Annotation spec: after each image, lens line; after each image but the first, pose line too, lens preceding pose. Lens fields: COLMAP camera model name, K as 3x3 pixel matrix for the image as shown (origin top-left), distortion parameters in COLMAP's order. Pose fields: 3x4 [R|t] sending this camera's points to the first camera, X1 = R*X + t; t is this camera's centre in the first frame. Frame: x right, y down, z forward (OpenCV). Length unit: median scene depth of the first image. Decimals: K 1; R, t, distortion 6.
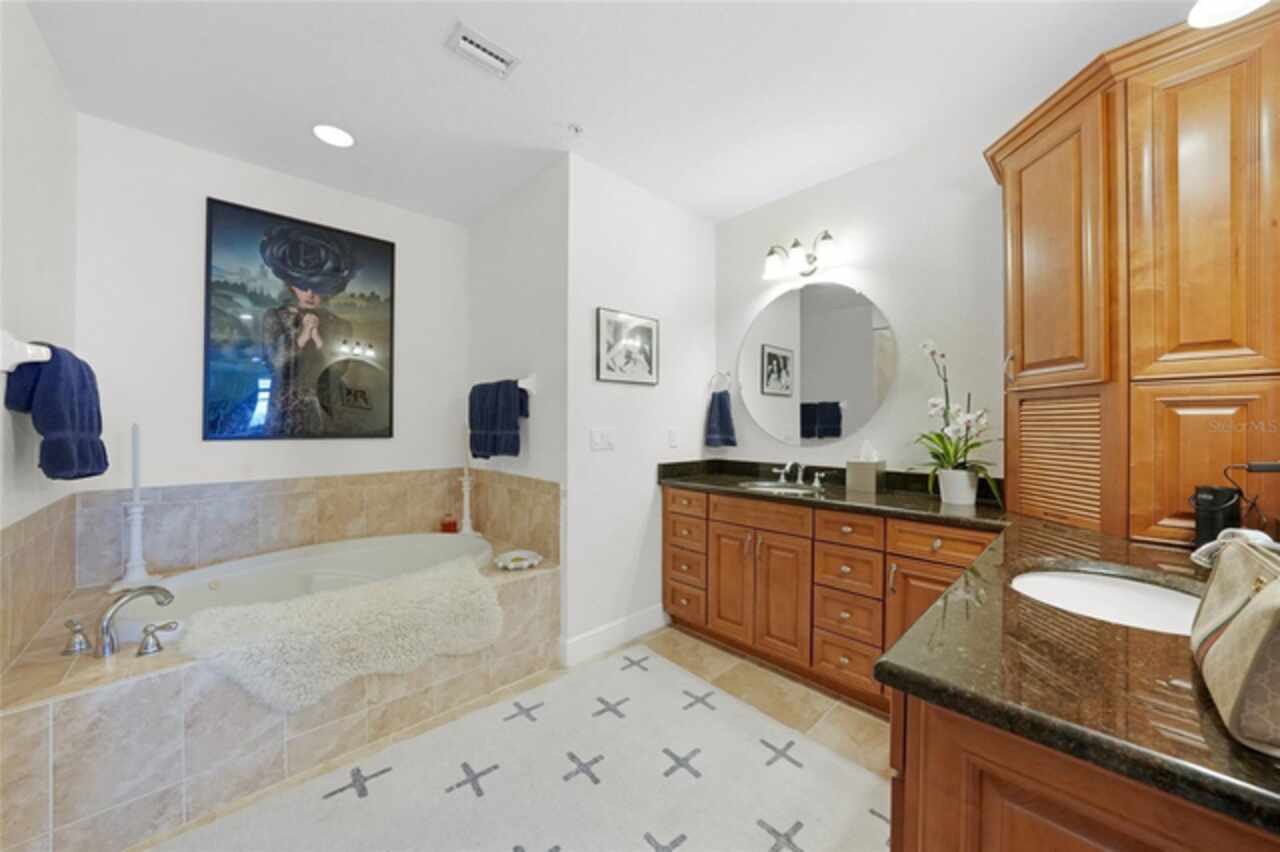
lens RADIAL K [[453.9, 0, 638.9], [0, 453.9, 424.9], [0, 0, 1]] dist [-0.003814, 0.000214]
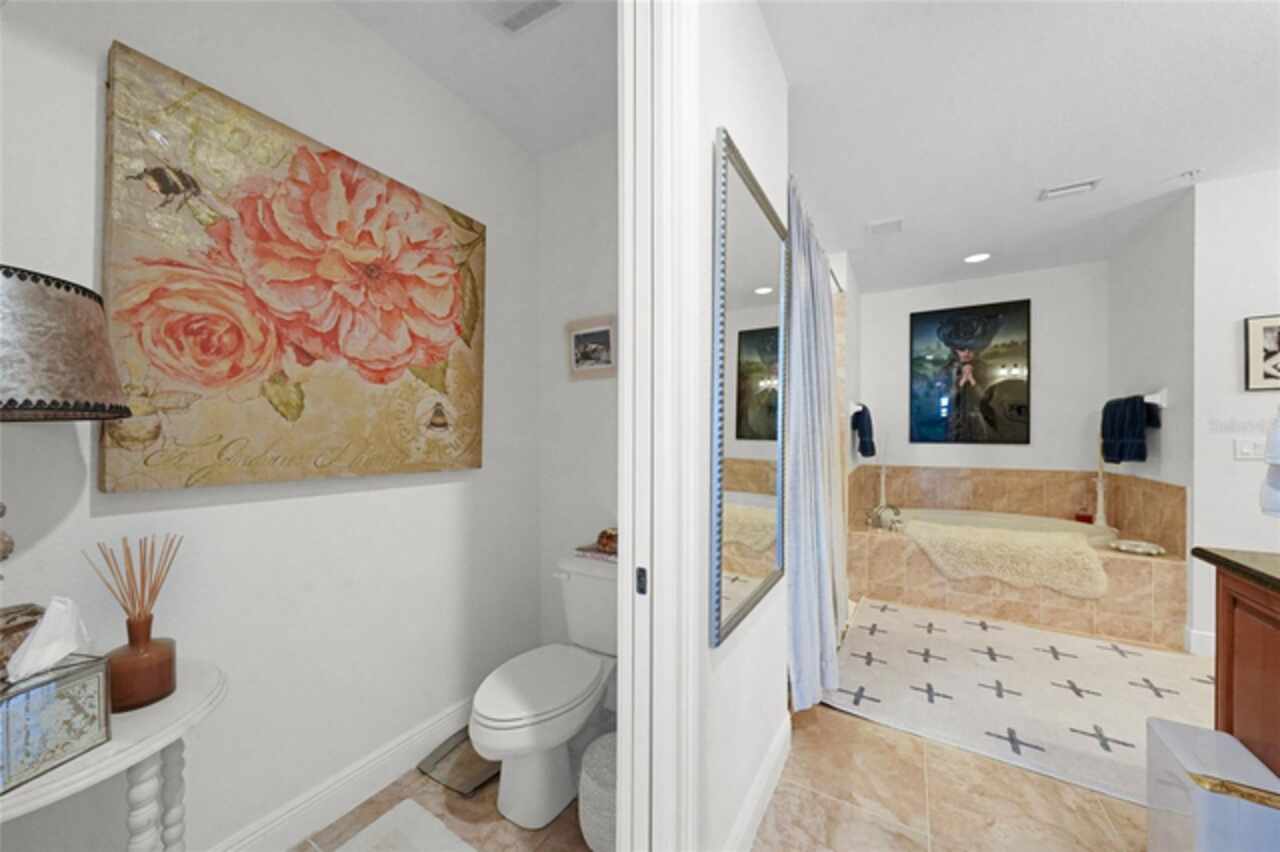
lens RADIAL K [[420.2, 0, 636.6], [0, 420.2, 432.8], [0, 0, 1]] dist [-0.013477, 0.000194]
pose [[0.236132, -0.003889, -0.971713, 0.438813], [0.001973, 0.999992, -0.003523, -0.004133], [0.971719, -0.001085, 0.236138, -0.493356]]
